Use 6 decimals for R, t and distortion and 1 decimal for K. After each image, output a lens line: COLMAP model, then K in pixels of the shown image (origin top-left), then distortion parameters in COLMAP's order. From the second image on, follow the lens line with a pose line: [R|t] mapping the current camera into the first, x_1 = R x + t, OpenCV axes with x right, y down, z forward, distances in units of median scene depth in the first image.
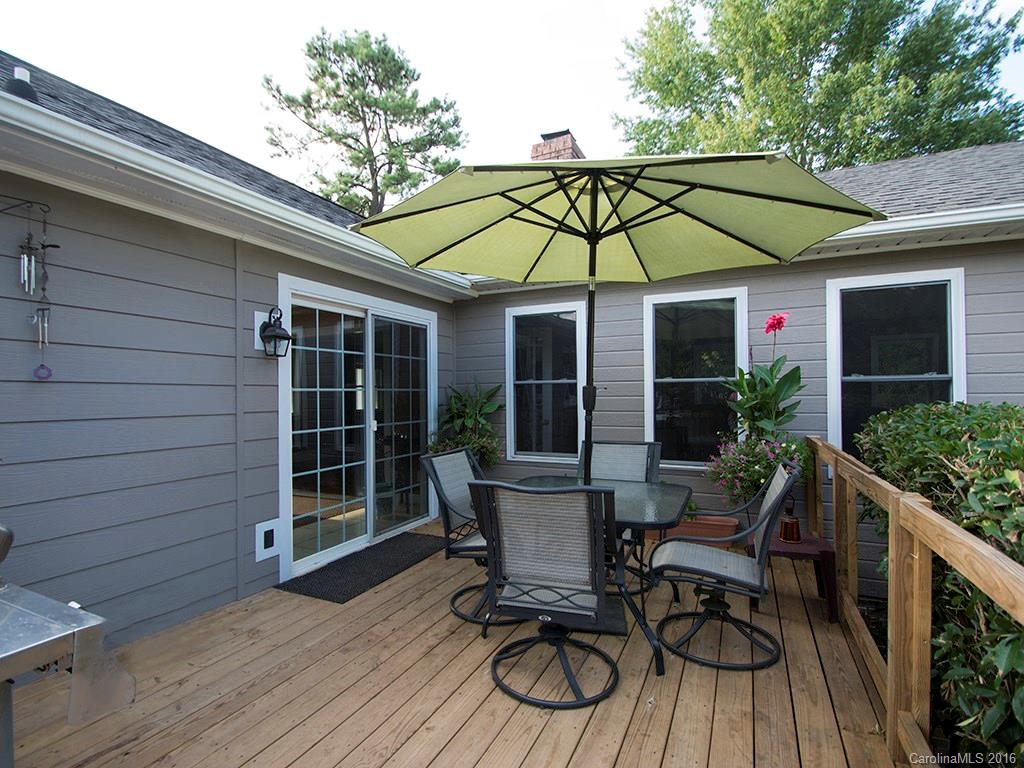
lens RADIAL K [[484.5, 0, 508.9], [0, 484.5, 392.0], [0, 0, 1]] dist [0.014809, -0.016964]
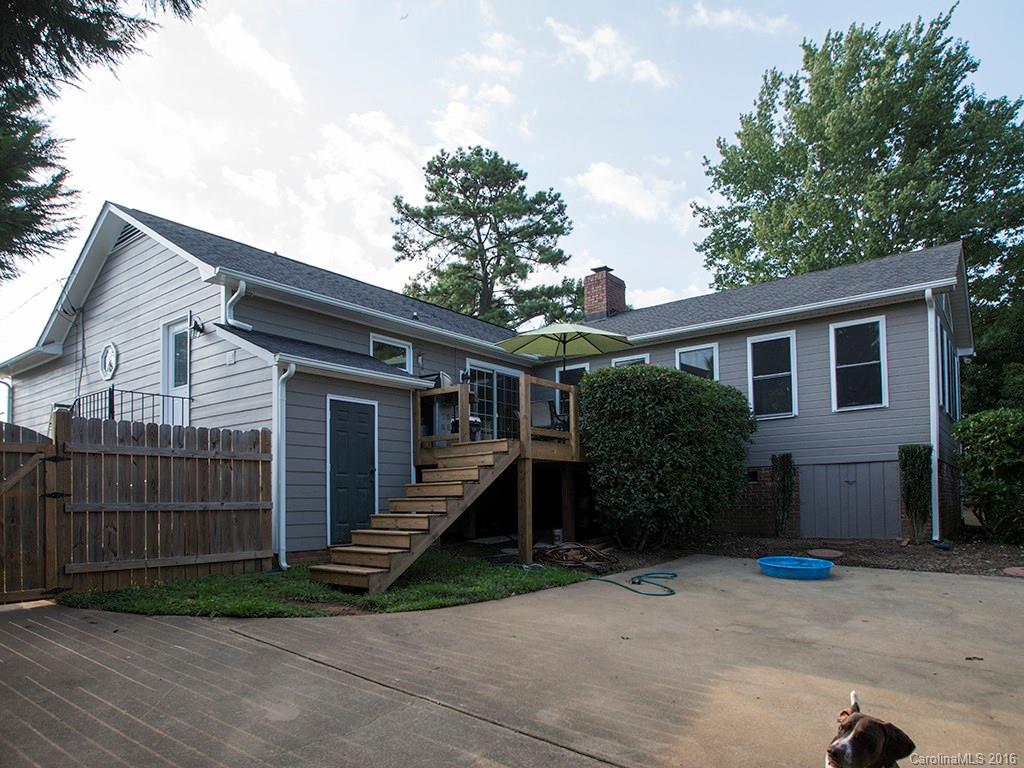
lens RADIAL K [[602.6, 0, 512.0], [0, 602.6, 384.0], [0, 0, 1]] dist [-0.000281, -0.000017]
pose [[0.977092, -0.040332, -0.208959, 0.049808], [0.001099, 0.982820, -0.184561, 0.053446], [0.212813, 0.180104, 0.960351, -0.219748]]
